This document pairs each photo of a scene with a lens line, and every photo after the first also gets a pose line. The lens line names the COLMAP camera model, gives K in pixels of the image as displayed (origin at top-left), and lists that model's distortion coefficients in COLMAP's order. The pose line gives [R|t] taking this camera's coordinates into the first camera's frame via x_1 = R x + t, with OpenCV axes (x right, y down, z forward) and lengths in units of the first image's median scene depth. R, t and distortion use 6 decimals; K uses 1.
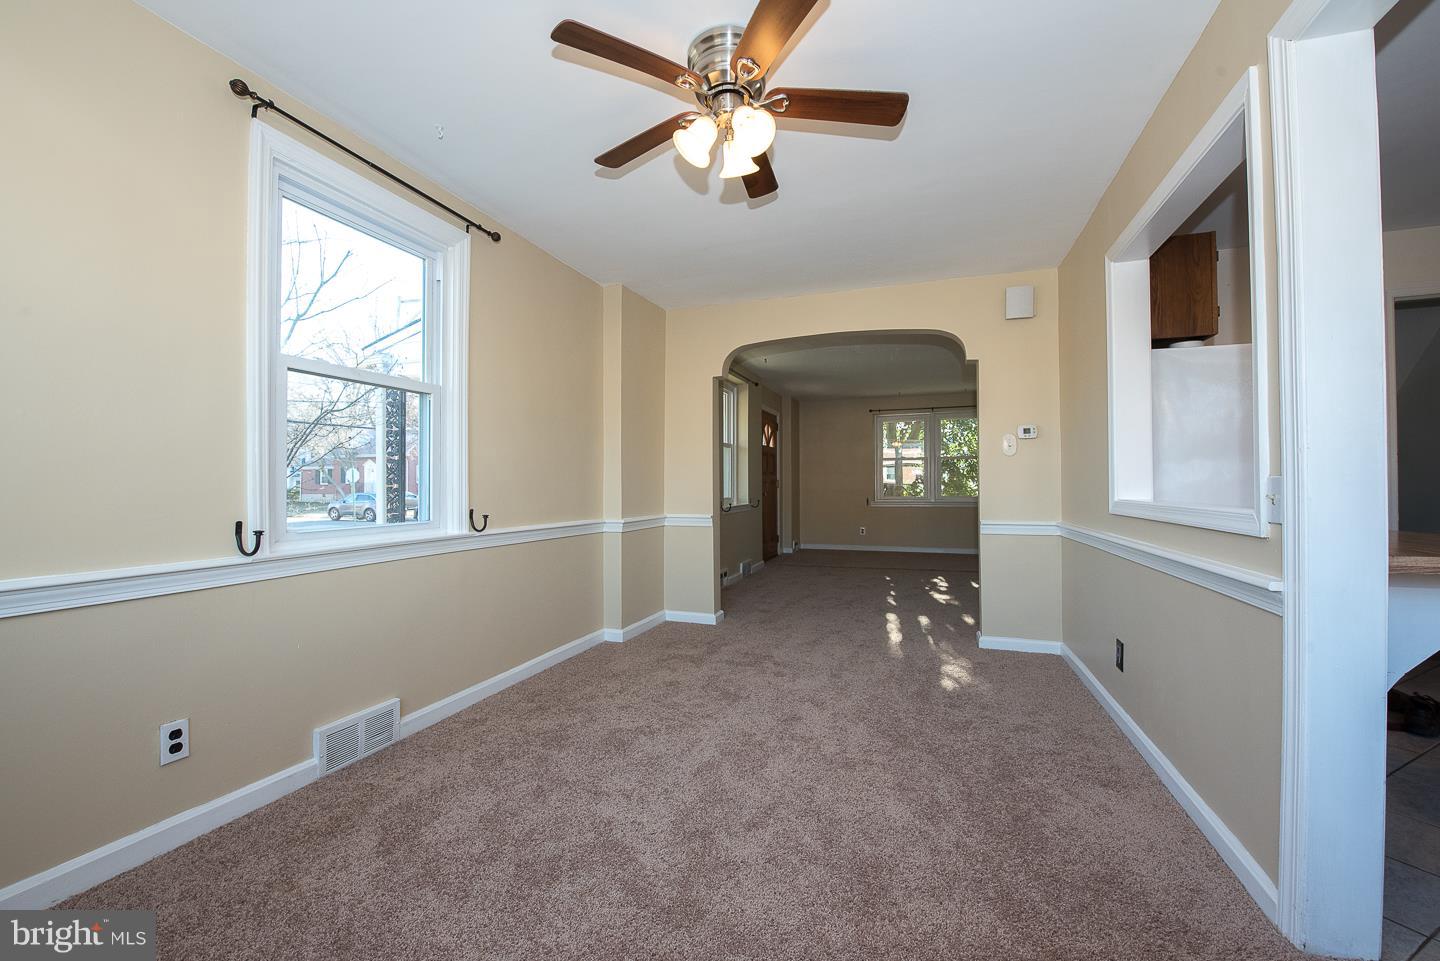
lens RADIAL K [[576.6, 0, 718.0], [0, 576.6, 481.3], [0, 0, 1]] dist [-0.013751, -0.002838]
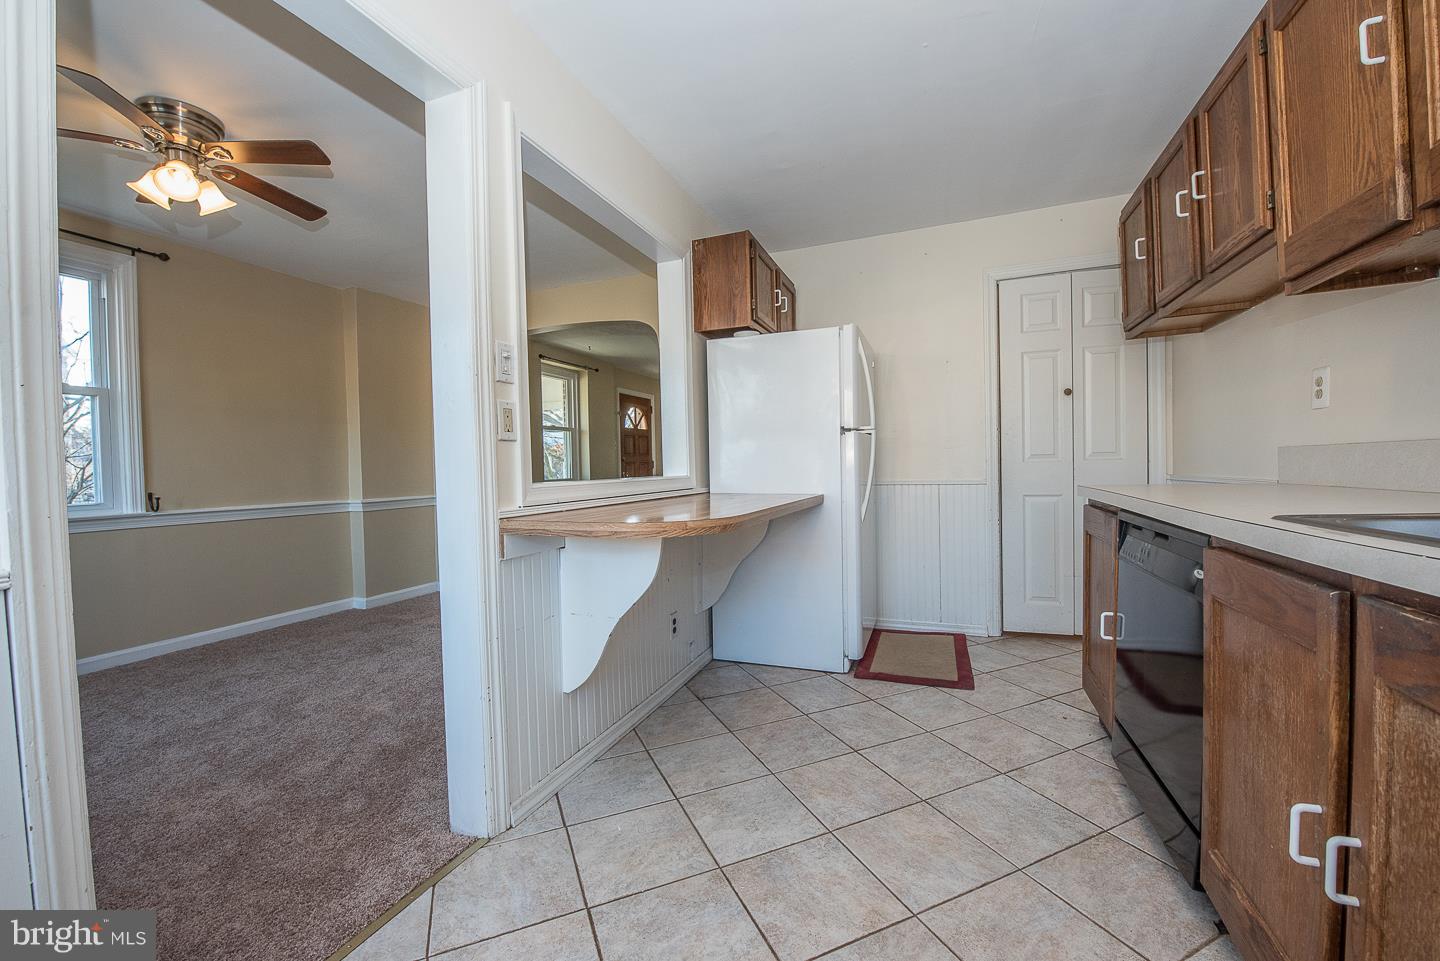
lens RADIAL K [[576.6, 0, 725.1], [0, 576.6, 475.0], [0, 0, 1]] dist [-0.013751, -0.002838]
pose [[0.999586, -0.017771, -0.022615, 0.322427], [0.018261, 0.999598, 0.021675, 0.004156], [0.022221, -0.022079, 0.999509, -0.053316]]
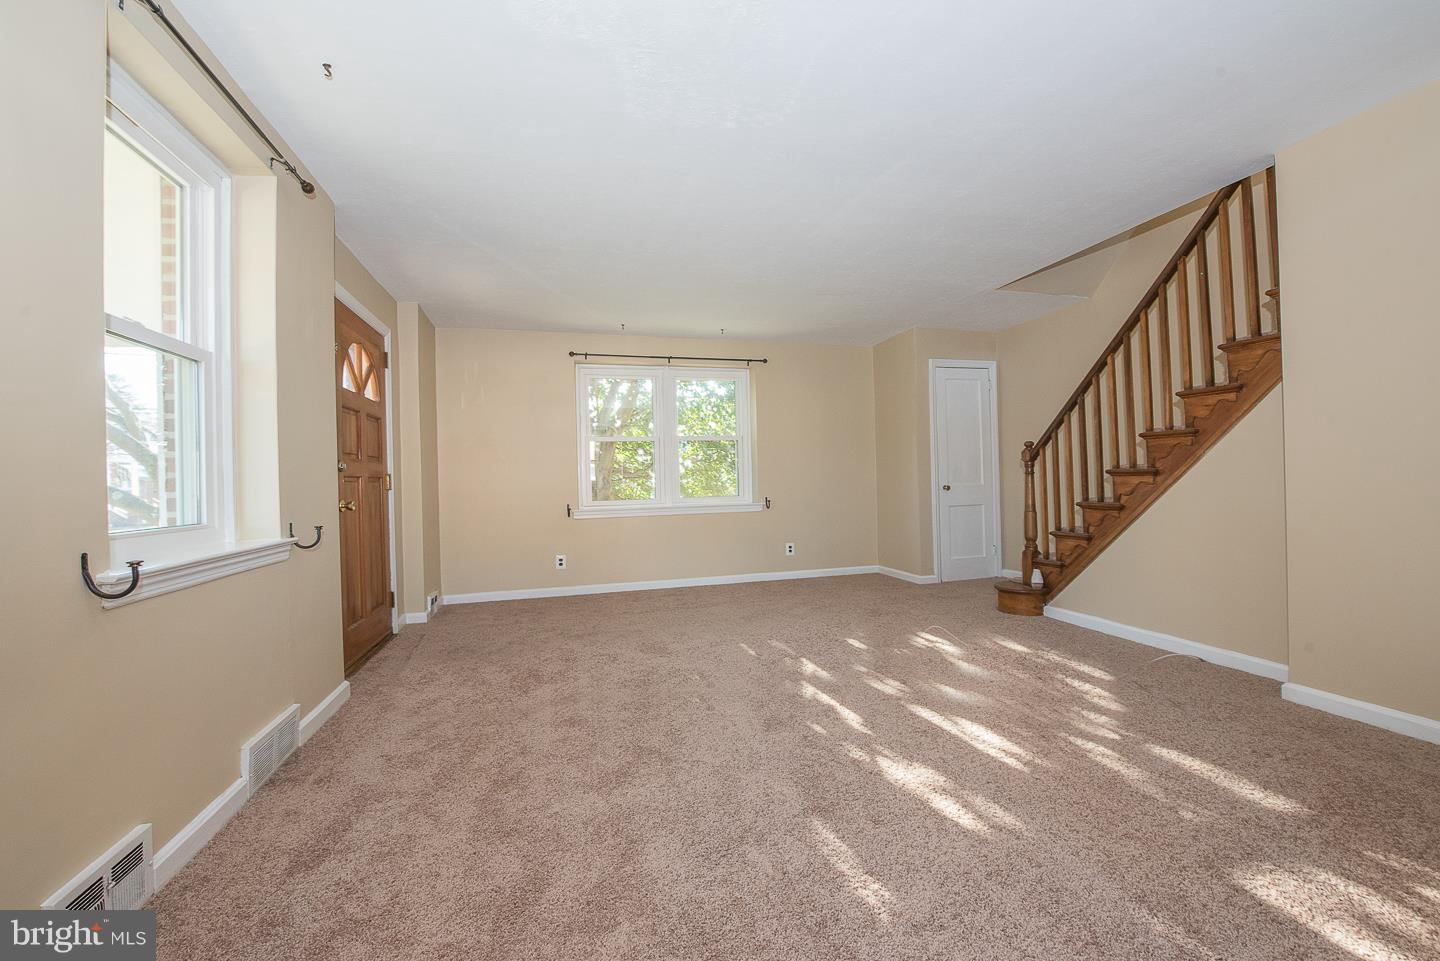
lens RADIAL K [[576.6, 0, 724.7], [0, 576.6, 481.1], [0, 0, 1]] dist [-0.013751, -0.002838]
pose [[0.814426, -0.018781, 0.579963, 0.069988], [0.020691, 0.999780, 0.003320, 0.009826], [-0.579898, 0.009297, 0.814636, 0.581948]]
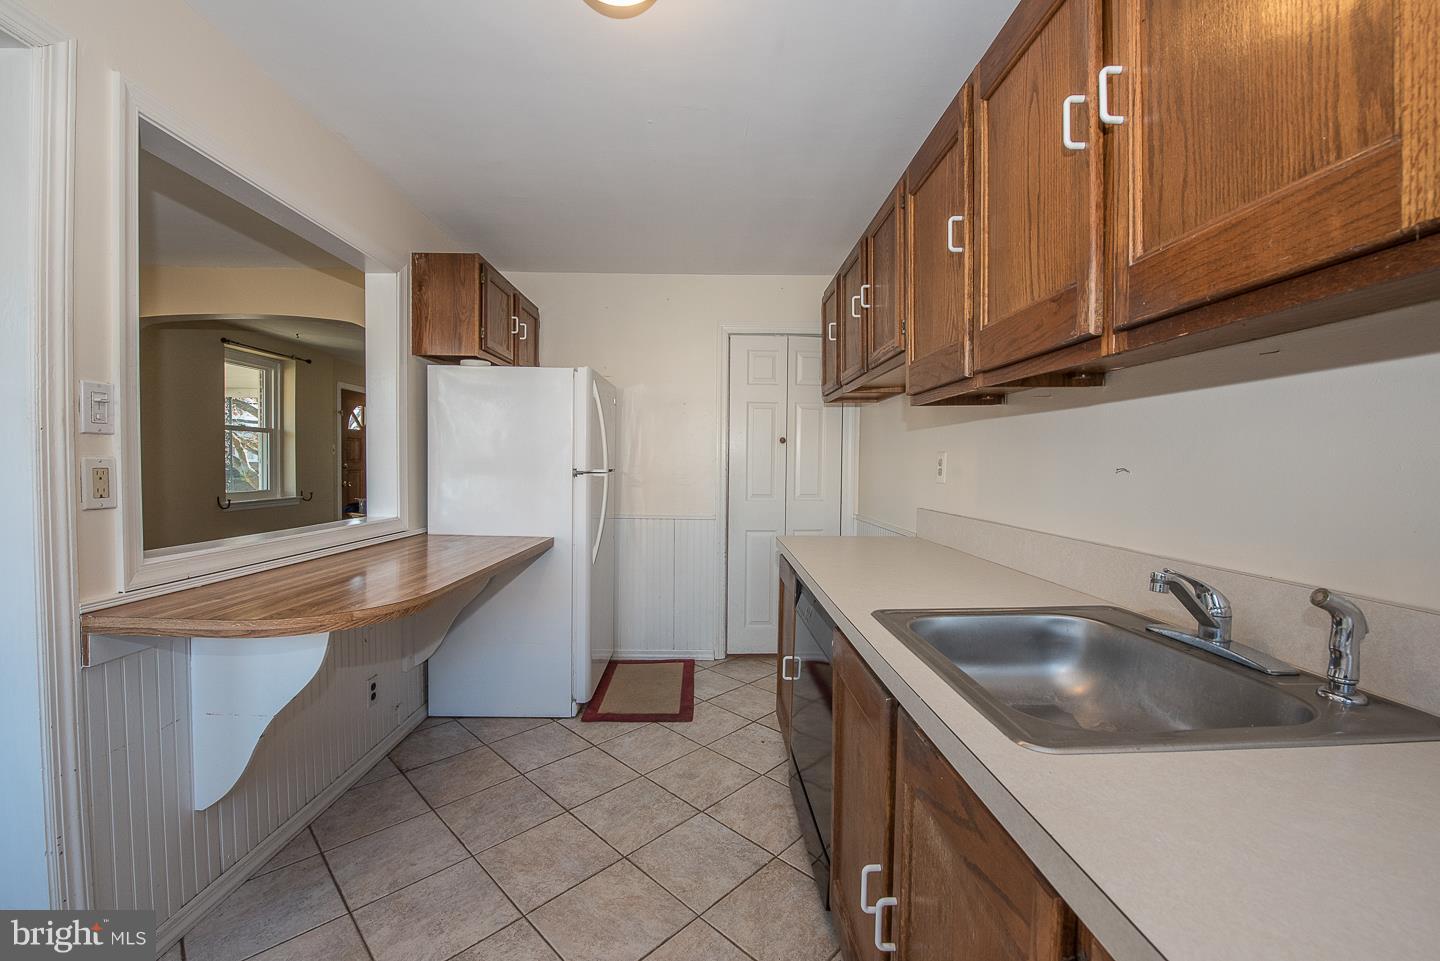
lens RADIAL K [[576.6, 0, 726.2], [0, 576.6, 477.0], [0, 0, 1]] dist [-0.013751, -0.002838]
pose [[0.932017, 0.005364, 0.362374, 0.347554], [-0.015610, 0.999557, 0.025352, -0.023739], [-0.362078, -0.029285, 0.931688, -0.056551]]
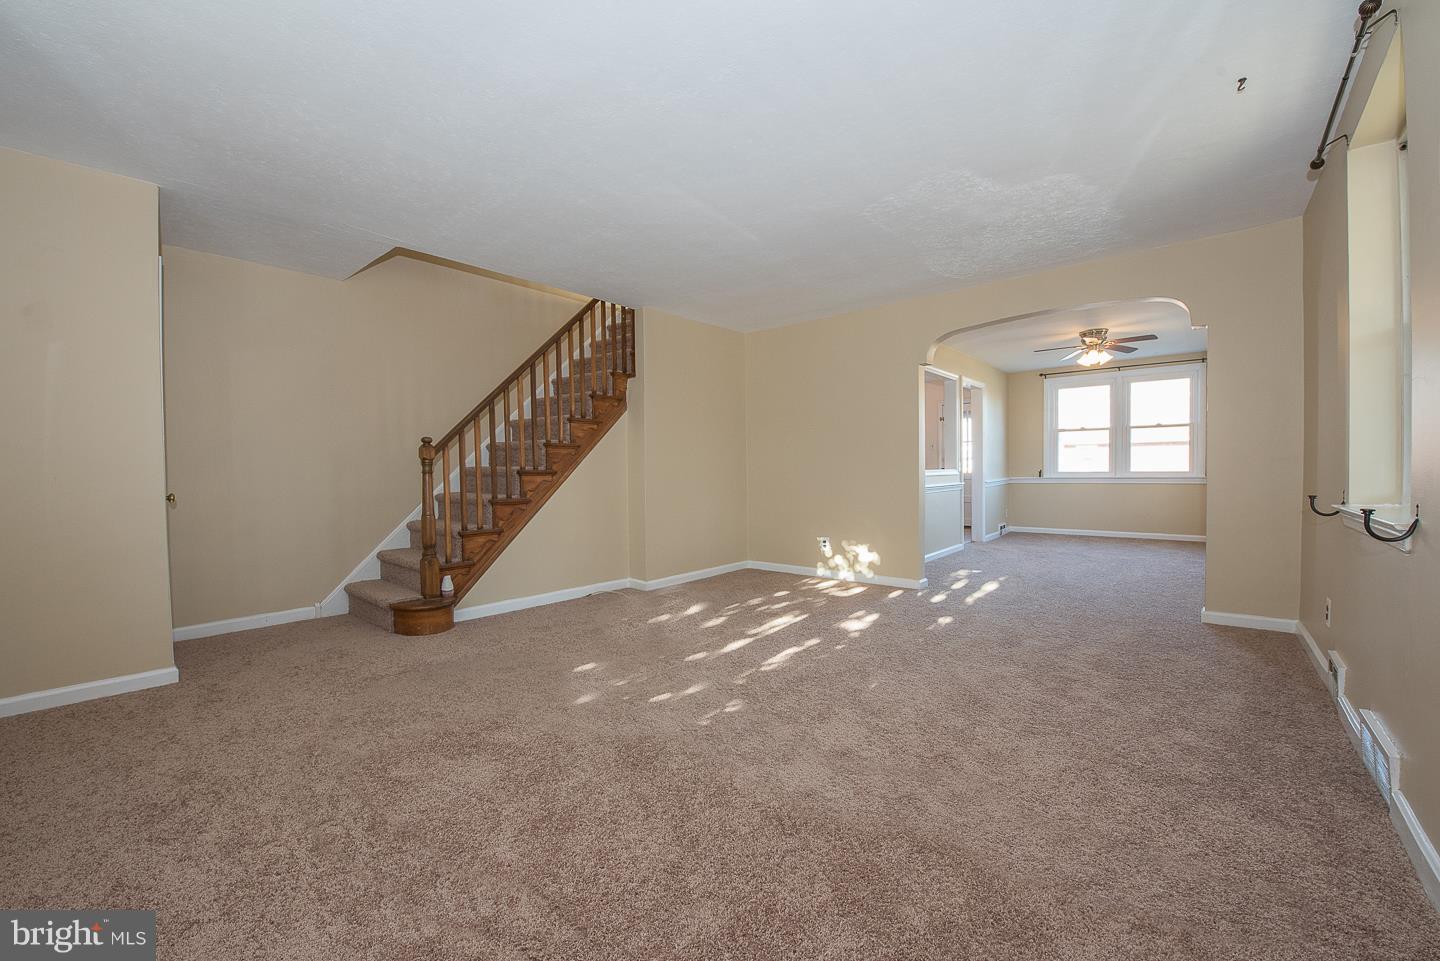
lens RADIAL K [[576.6, 0, 724.6], [0, 576.6, 480.6], [0, 0, 1]] dist [-0.013751, -0.002838]
pose [[-0.939576, 0.005135, 0.342301, 0.250867], [0.010570, 0.999846, 0.014013, 0.013554], [-0.342176, 0.016785, -0.939486, 1.377221]]
